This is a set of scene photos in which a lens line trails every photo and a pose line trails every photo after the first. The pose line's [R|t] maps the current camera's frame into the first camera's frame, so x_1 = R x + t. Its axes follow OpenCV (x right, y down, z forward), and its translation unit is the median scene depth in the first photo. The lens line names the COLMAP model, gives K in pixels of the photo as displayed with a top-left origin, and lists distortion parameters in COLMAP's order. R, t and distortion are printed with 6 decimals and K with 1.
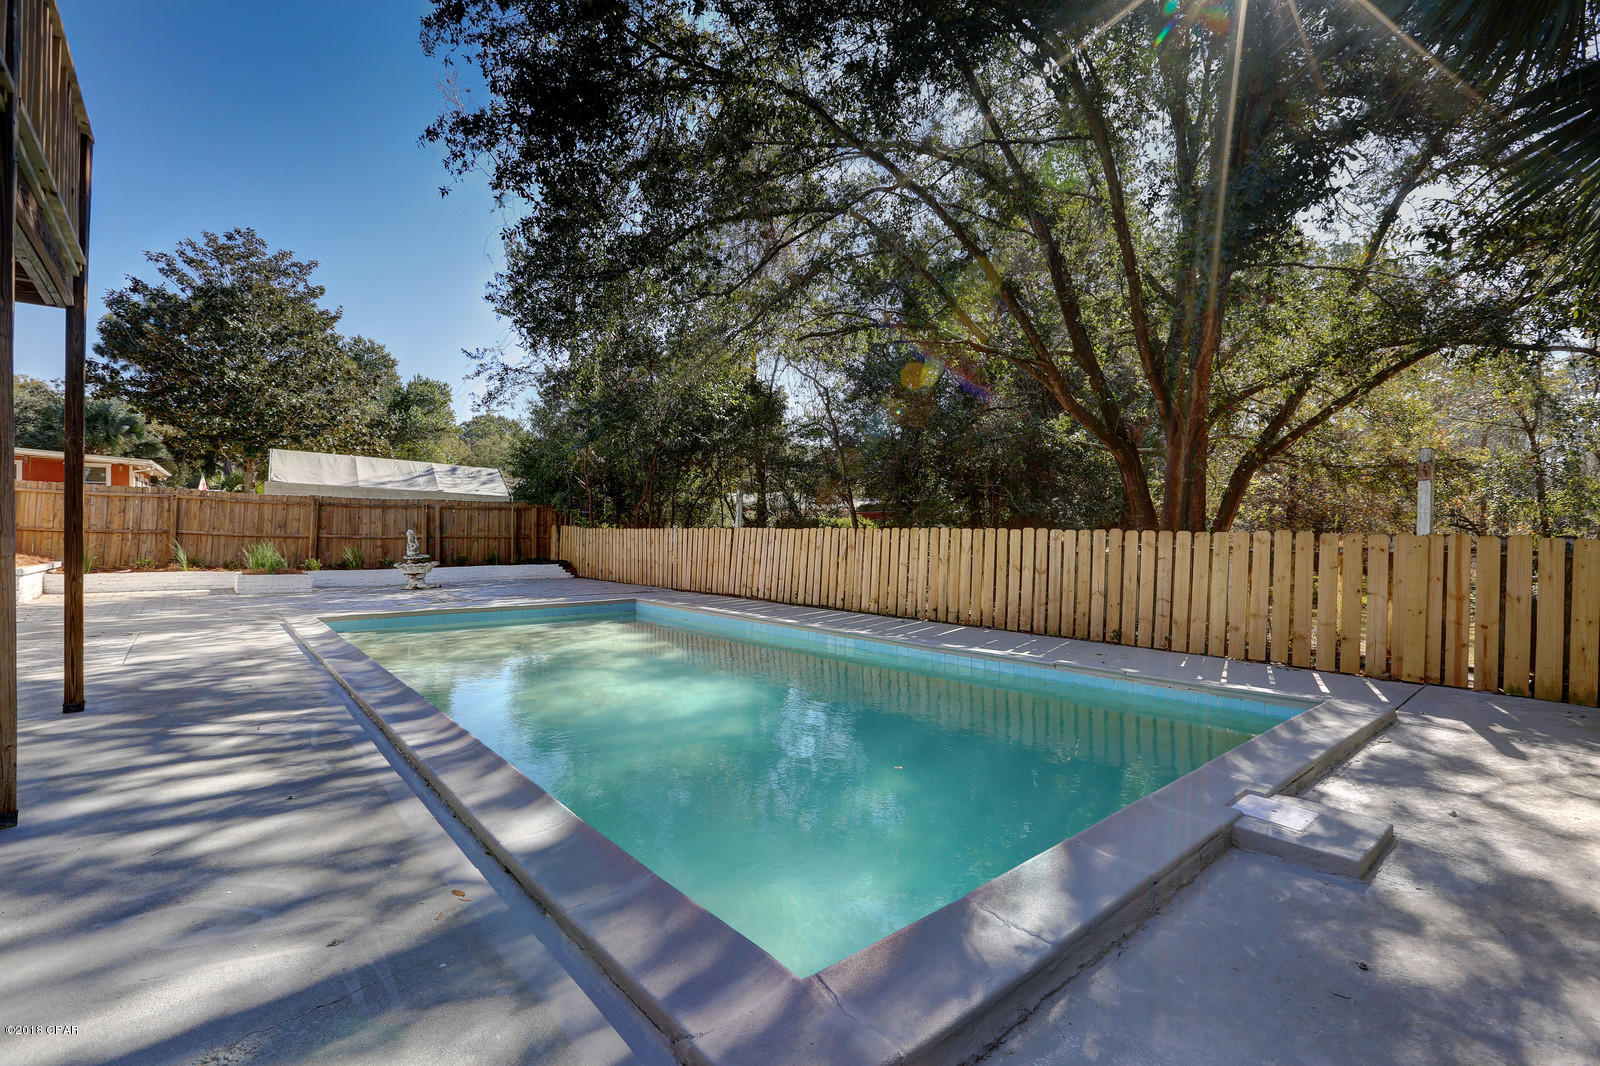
lens RADIAL K [[731.2, 0, 792.5], [0, 731.2, 535.5], [0, 0, 1]] dist [-0.045099, 0.015805]
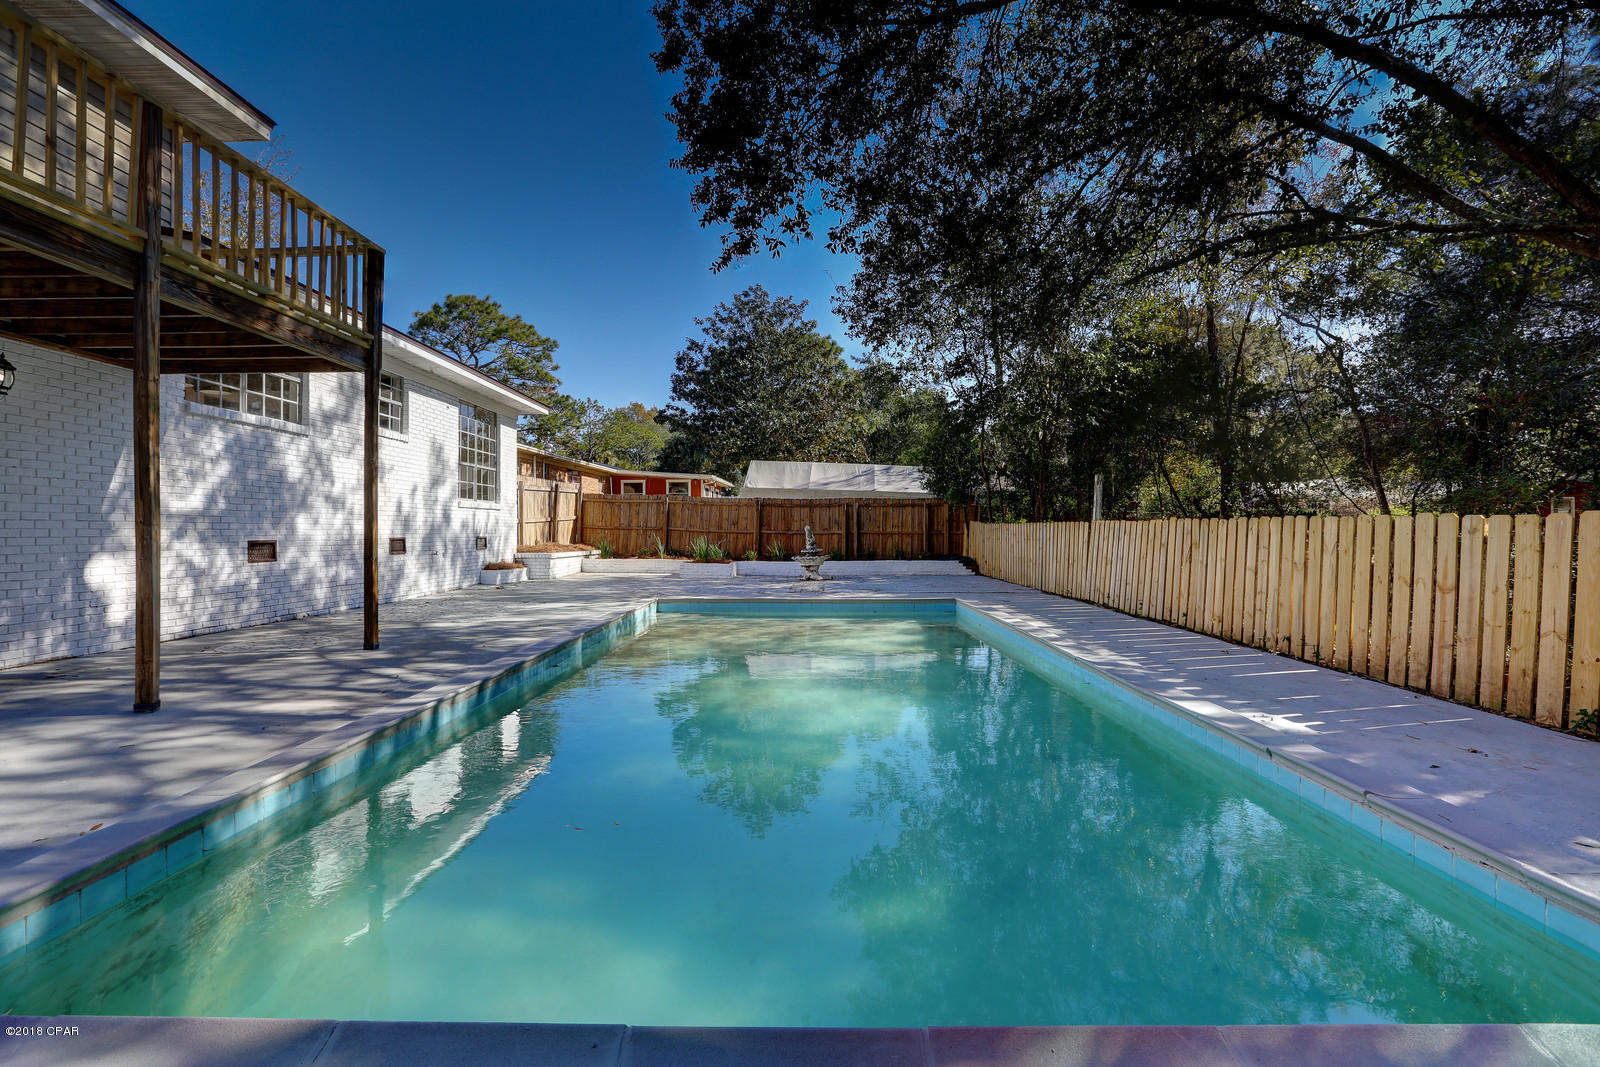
lens RADIAL K [[731.2, 0, 796.5], [0, 731.2, 533.5], [0, 0, 1]] dist [-0.045099, 0.015805]
pose [[0.758234, -0.000077, -0.651983, 0.157014], [0.000266, 1.000000, 0.000190, 0.003048], [0.651983, -0.000317, 0.758234, 0.118580]]
